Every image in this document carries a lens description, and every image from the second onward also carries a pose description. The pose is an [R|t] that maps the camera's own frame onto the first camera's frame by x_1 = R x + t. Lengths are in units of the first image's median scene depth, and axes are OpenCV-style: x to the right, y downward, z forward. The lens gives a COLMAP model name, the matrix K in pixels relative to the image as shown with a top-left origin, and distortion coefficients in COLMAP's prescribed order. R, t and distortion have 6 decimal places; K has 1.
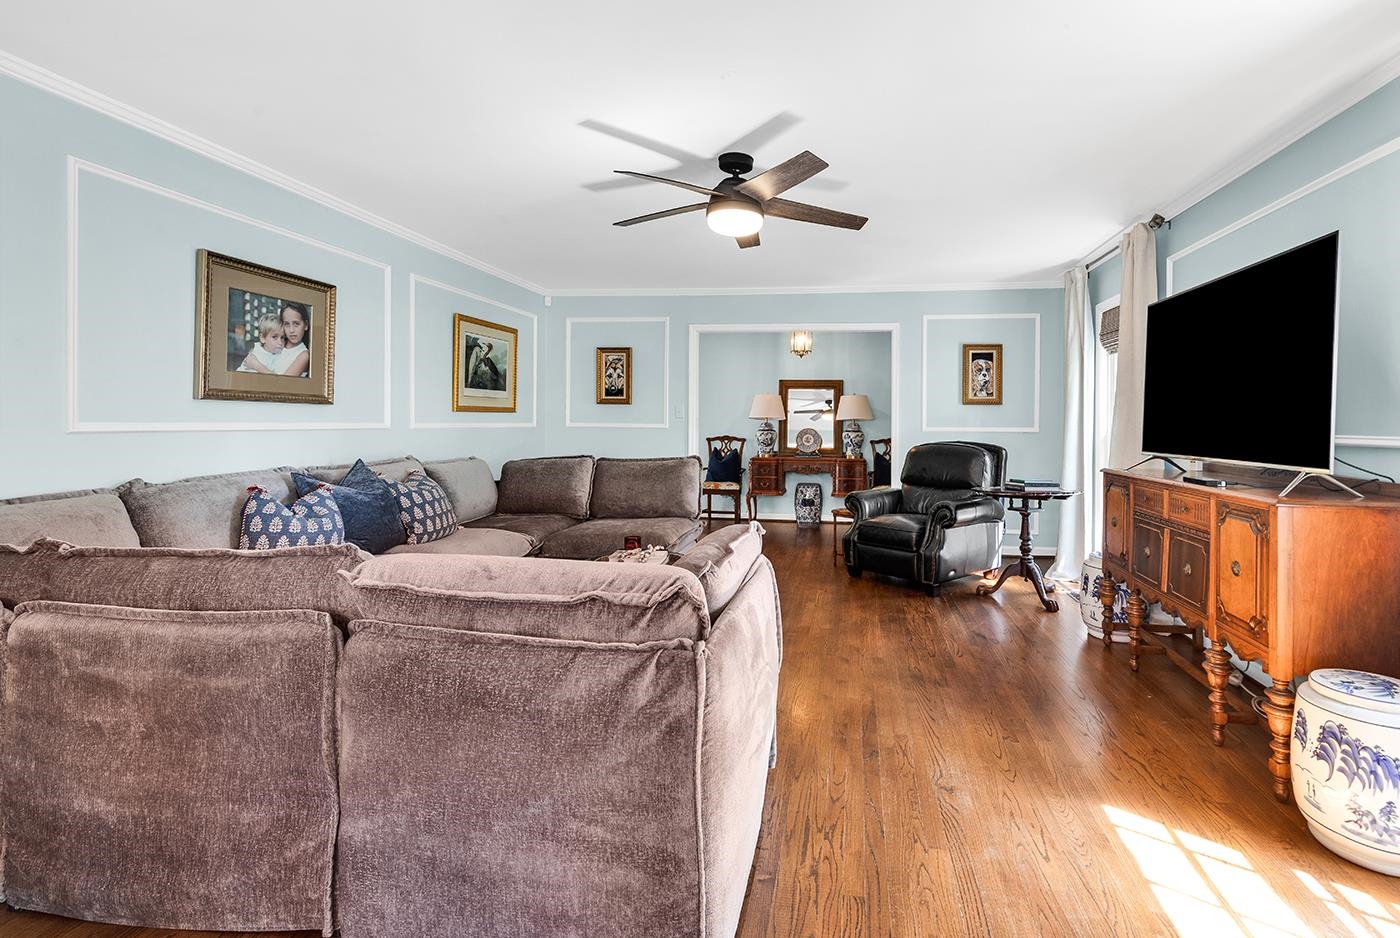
lens RADIAL K [[695.8, 0, 705.5], [0, 695.8, 441.4], [0, 0, 1]] dist [-0.000738, -0.000111]
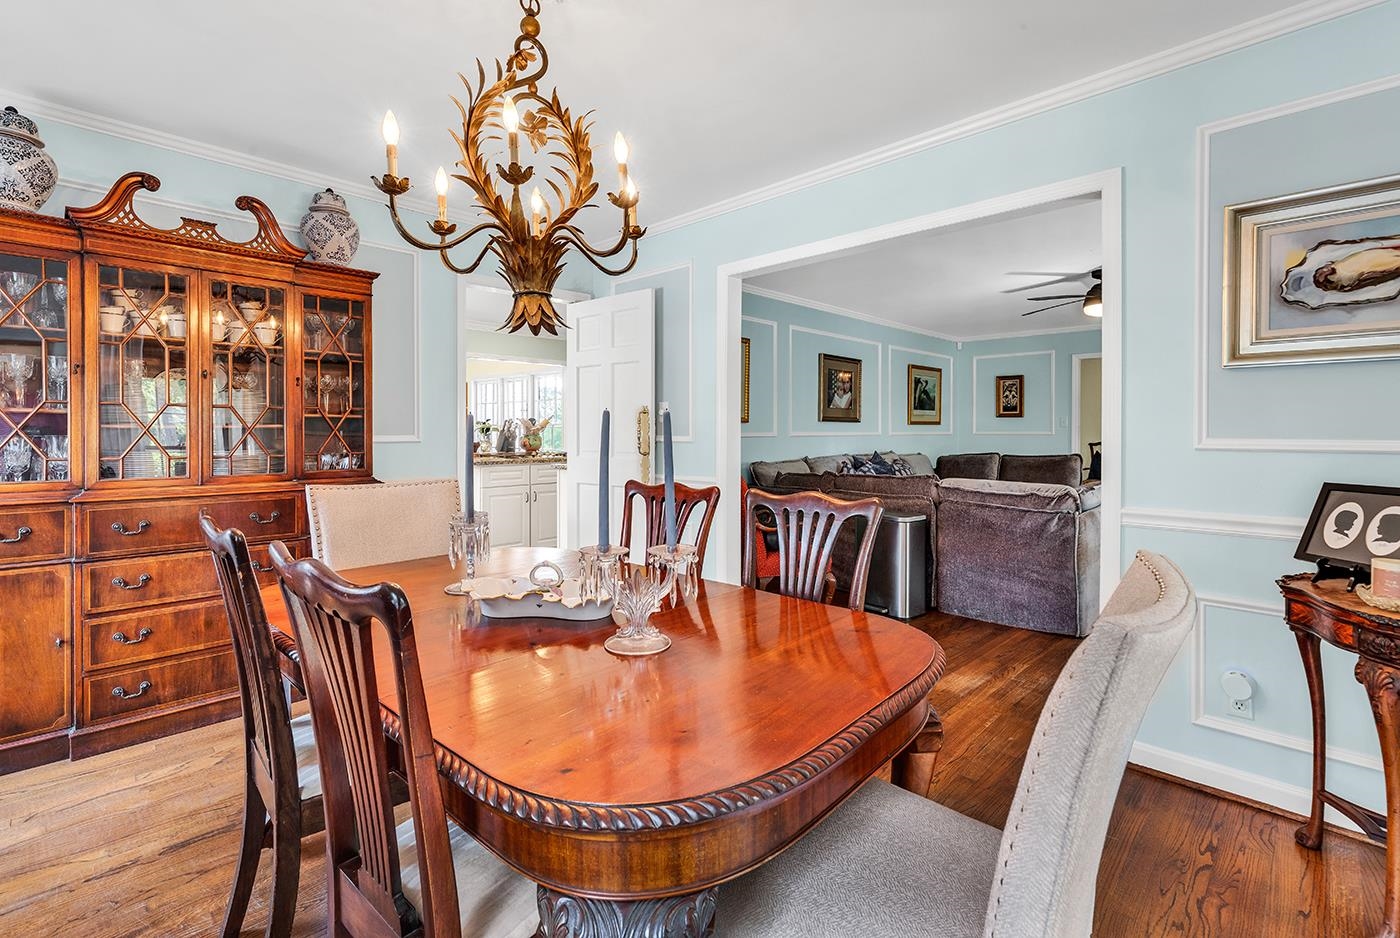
lens RADIAL K [[695.8, 0, 705.5], [0, 695.8, 441.4], [0, 0, 1]] dist [-0.000738, -0.000111]
pose [[0.873369, -0.002336, -0.487053, 0.021939], [-0.004852, 0.999897, -0.013496, 0.028046], [0.487034, 0.014151, 0.873268, -0.898141]]
